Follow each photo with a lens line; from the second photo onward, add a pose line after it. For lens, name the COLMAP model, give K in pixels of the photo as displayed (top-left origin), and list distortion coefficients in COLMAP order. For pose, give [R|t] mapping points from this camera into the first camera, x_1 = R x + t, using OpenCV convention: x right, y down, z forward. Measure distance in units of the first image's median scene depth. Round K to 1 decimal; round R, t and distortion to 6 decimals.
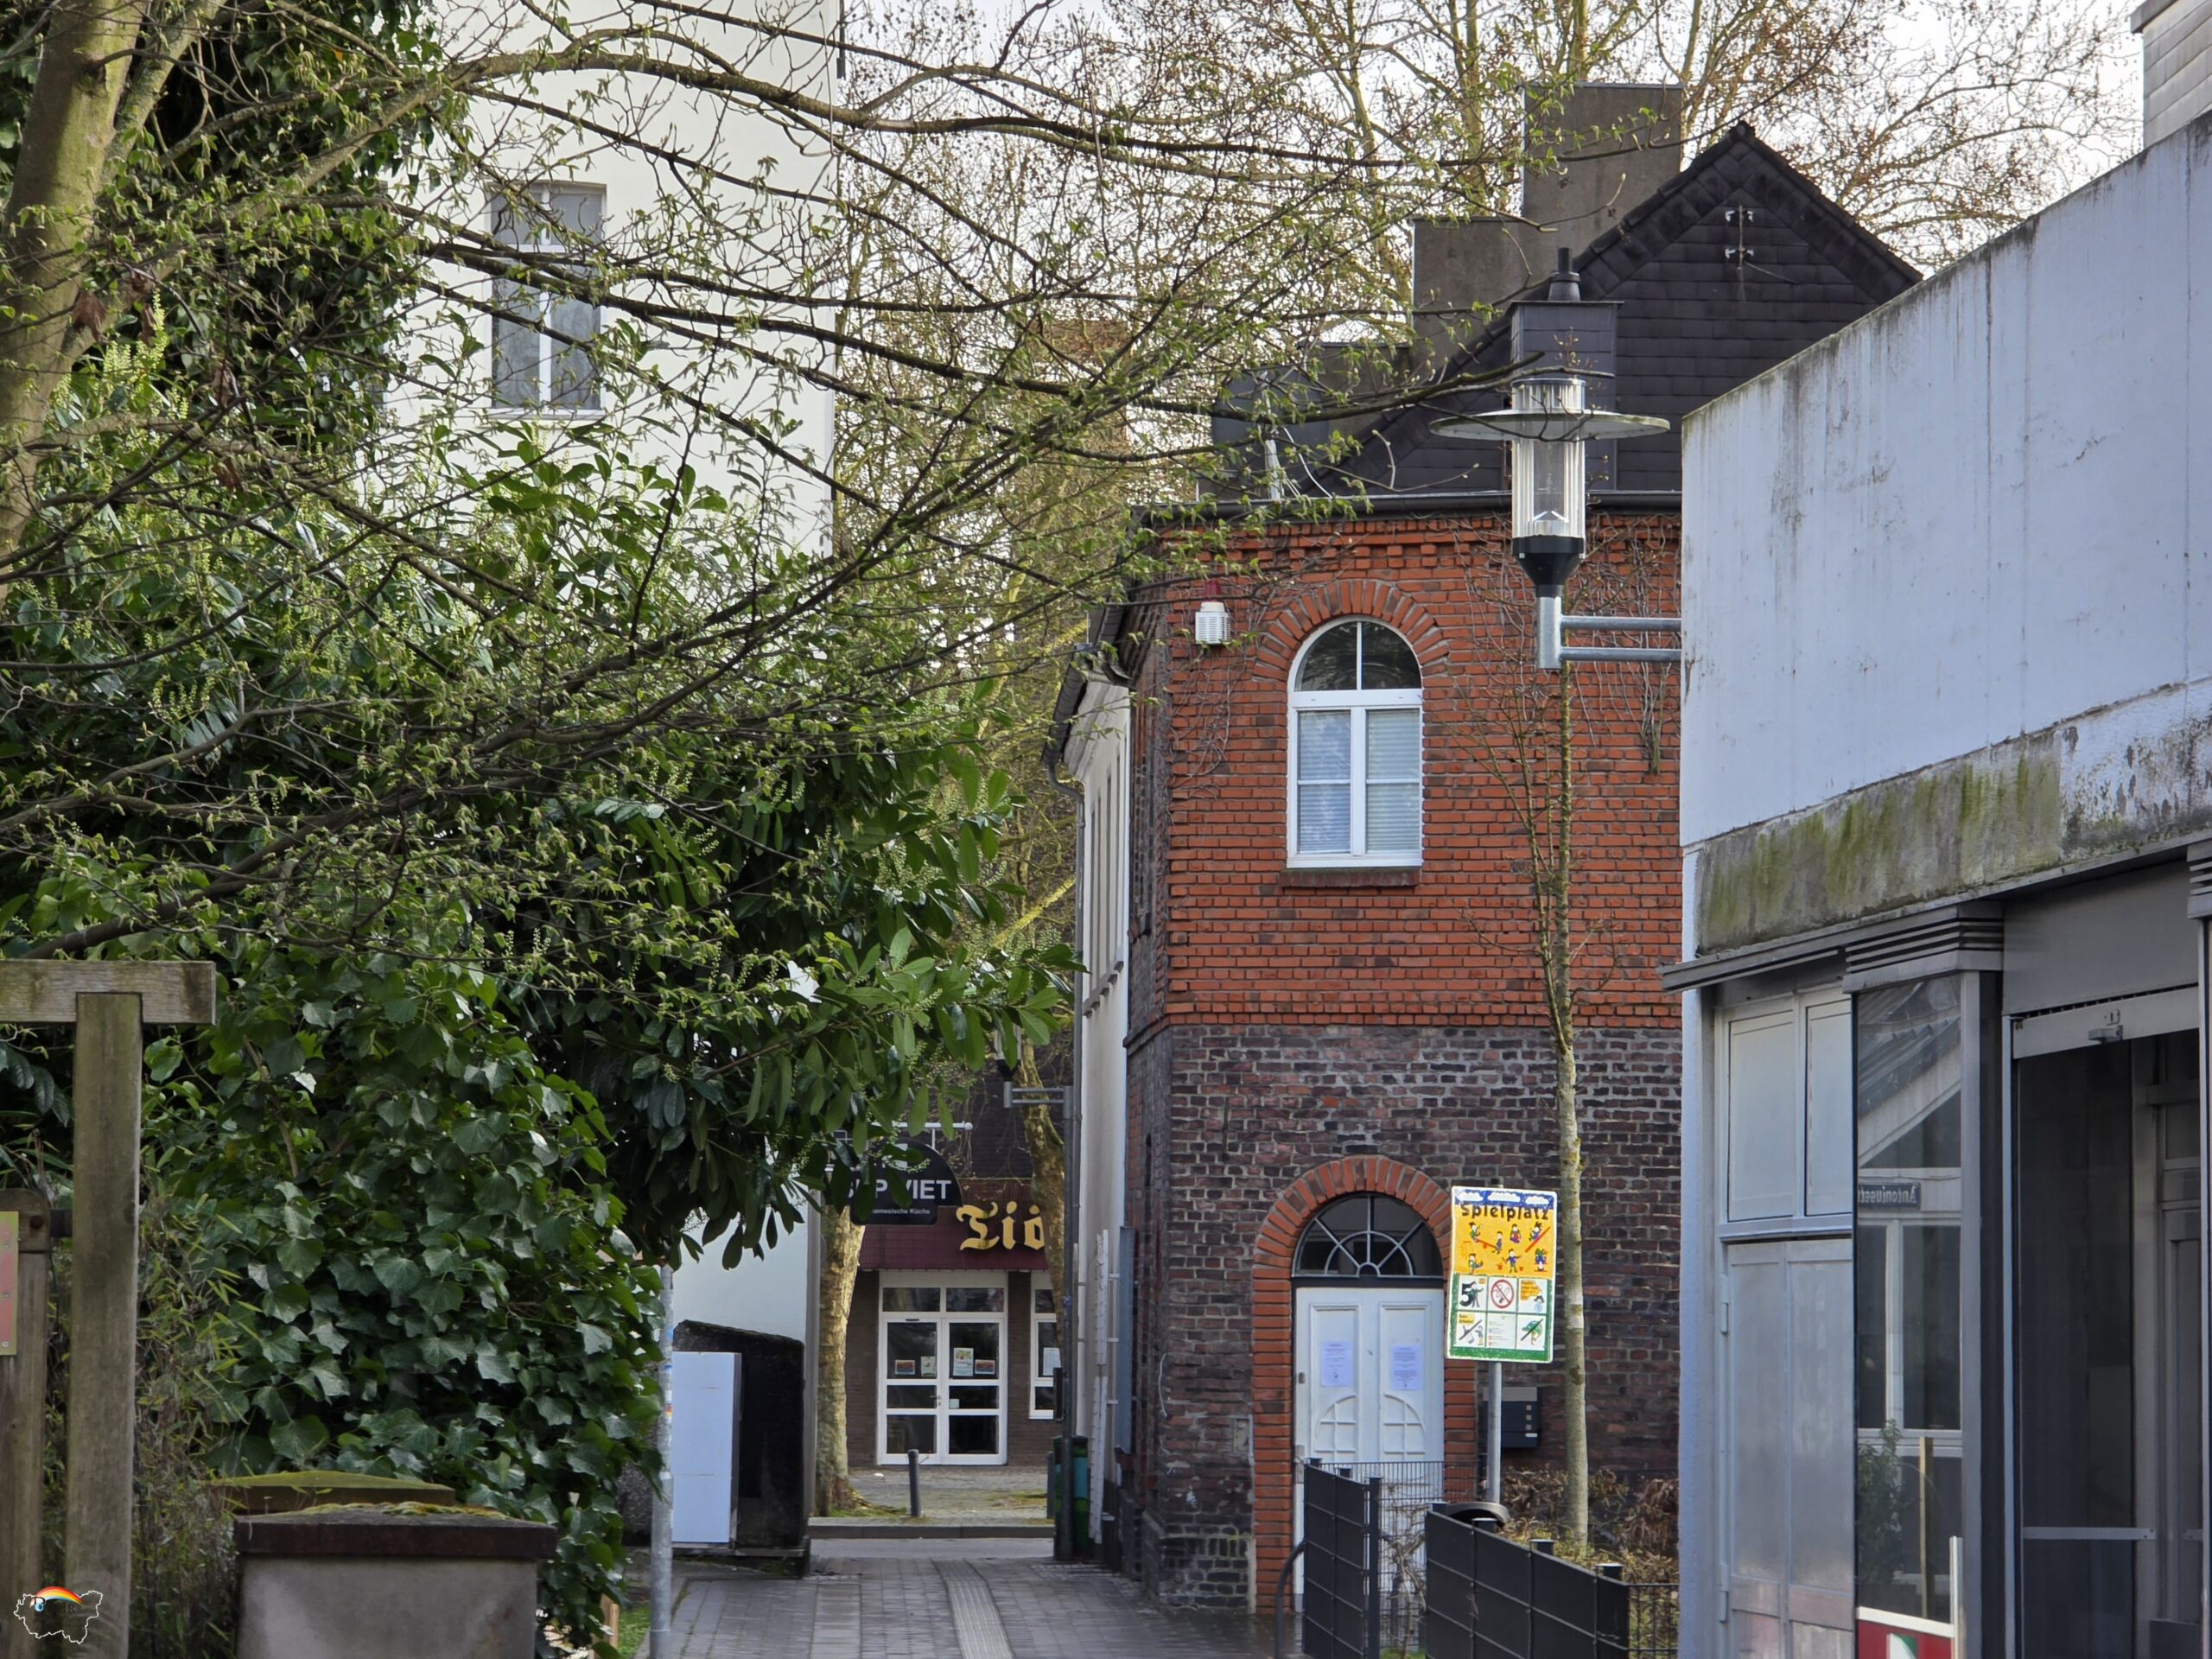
lens RADIAL K [[7437.6, 0, 1106.0], [0, 7437.6, 829.5], [0, 0, 1]] dist [0.019799, 0.036643]
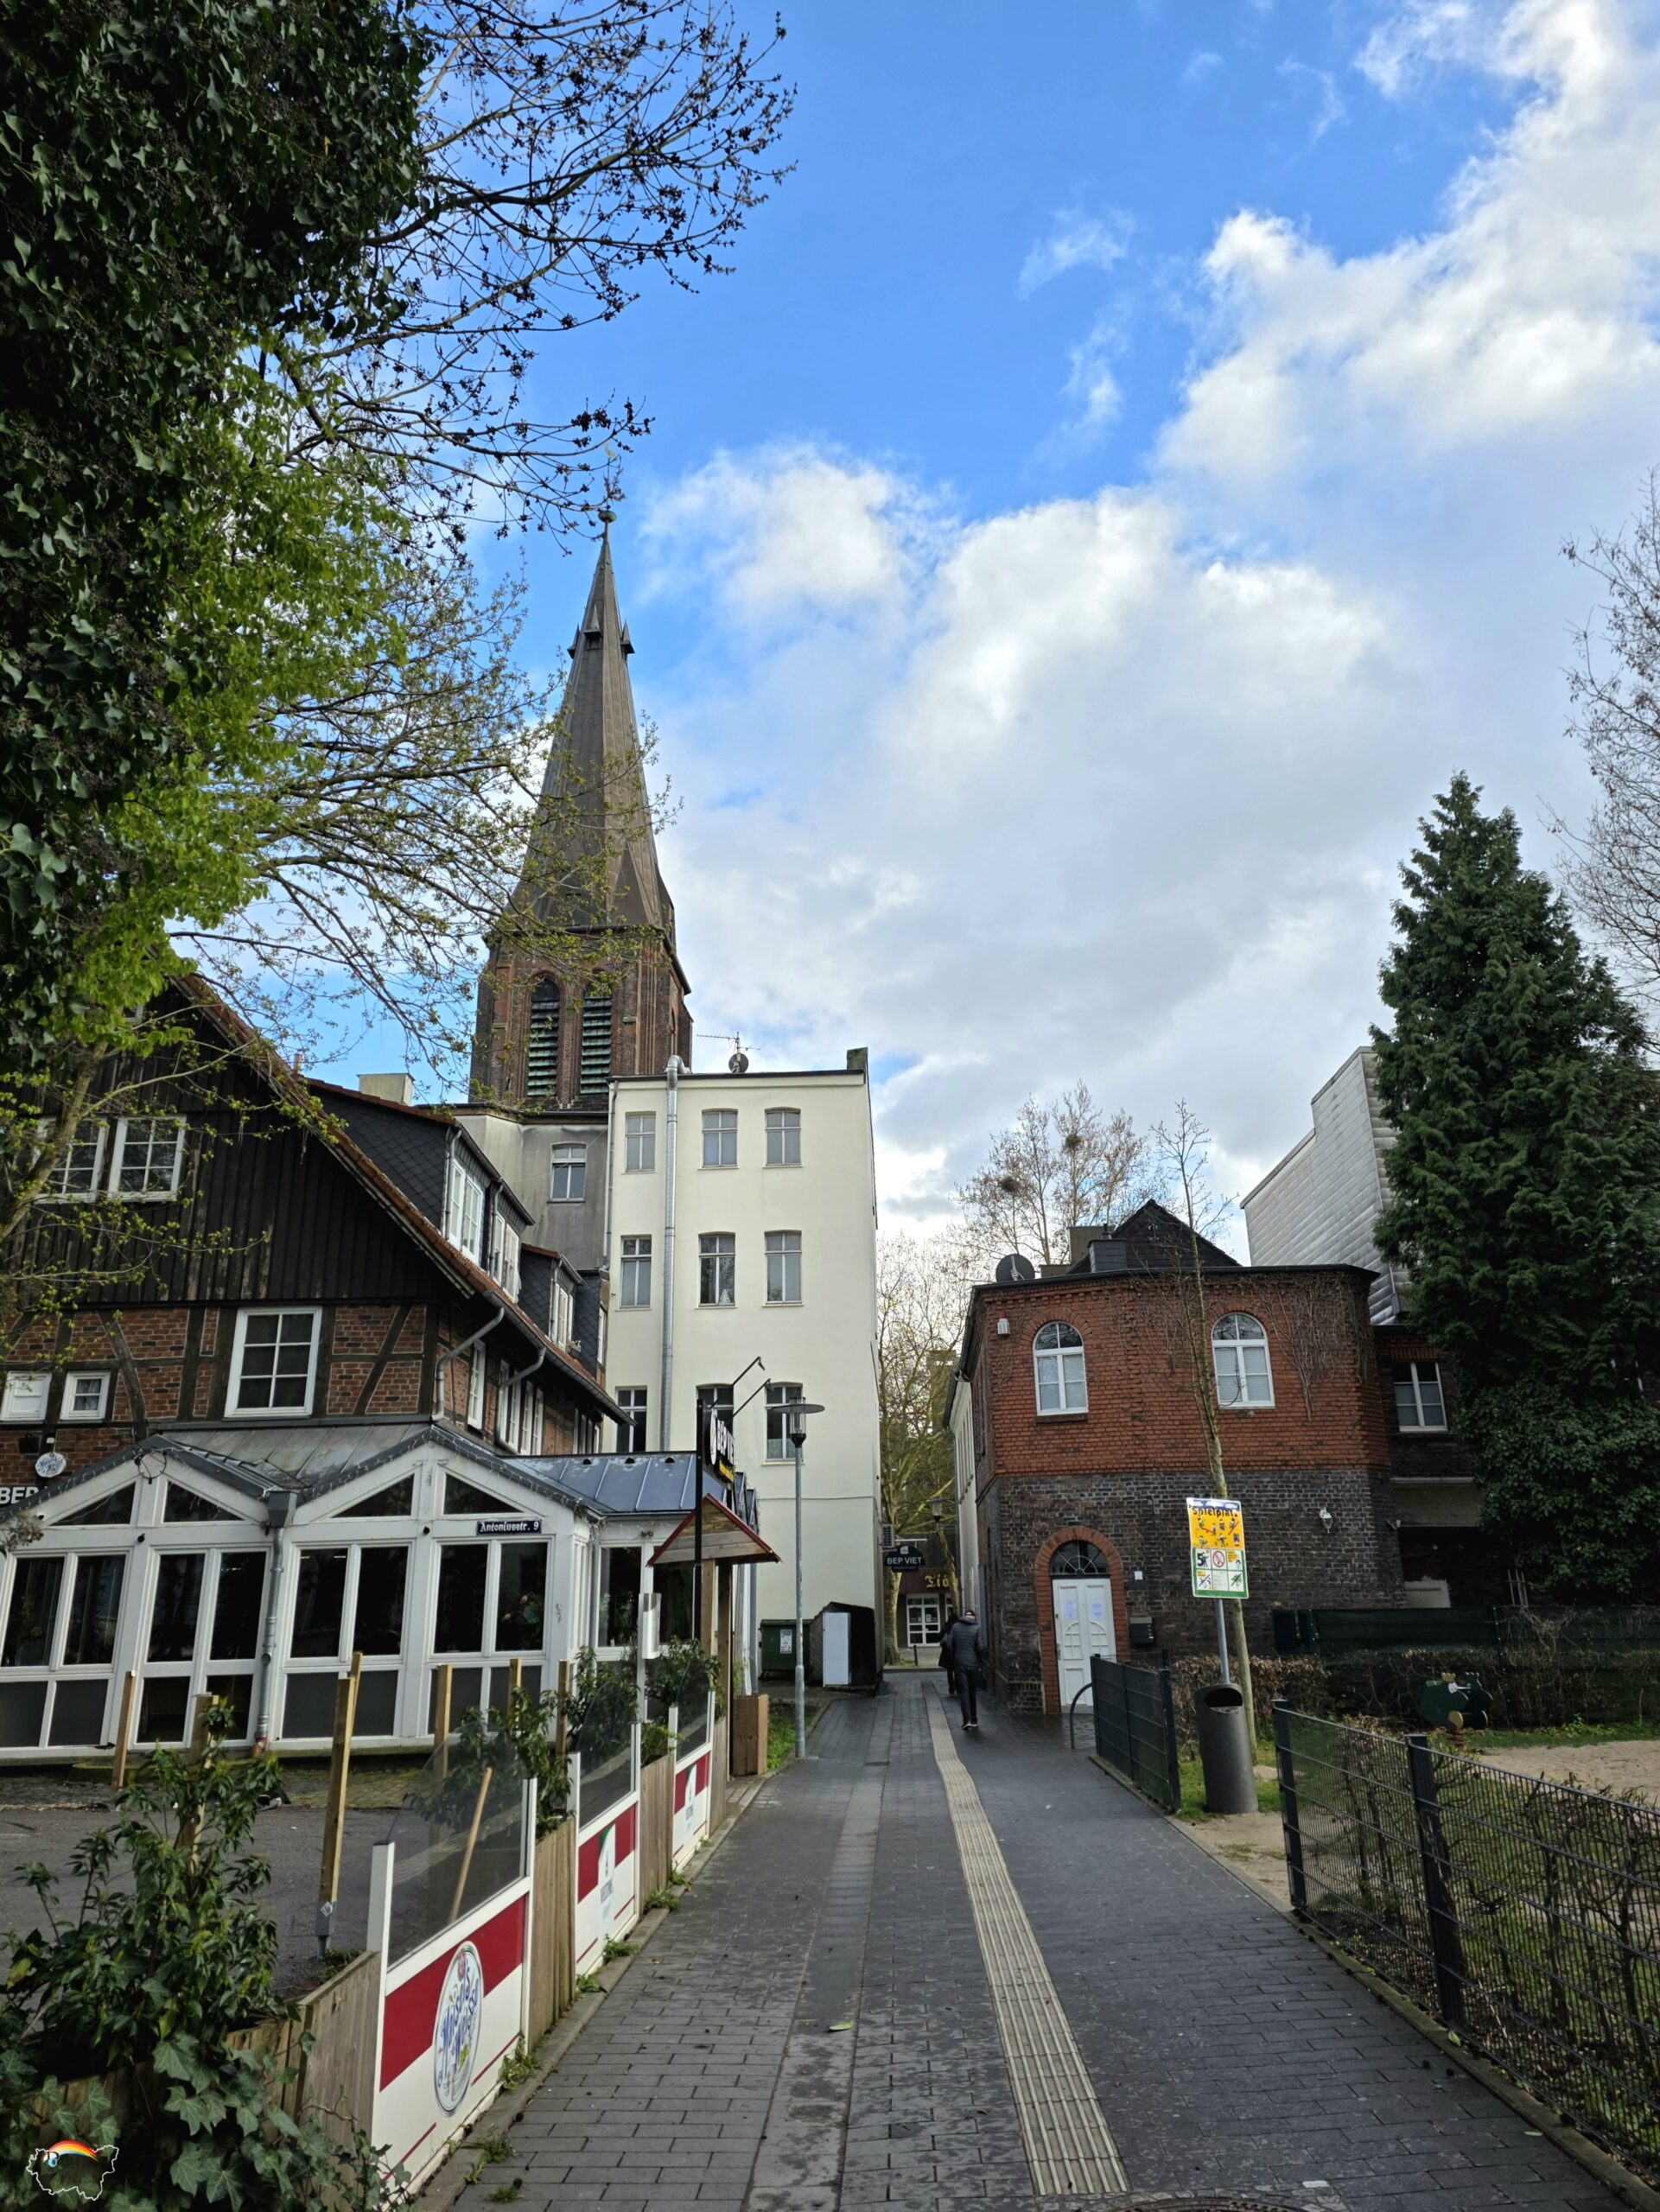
lens RADIAL K [[1488.5, 0, 832.1], [0, 1488.5, 1118.5], [0, 0, 1]] dist [0.075026, -0.078672]
pose [[0.996373, -0.052111, -0.067271, -0.007808], [0.033709, 0.967591, -0.250261, 0.033984], [0.078132, 0.247086, 0.965838, 0.441677]]
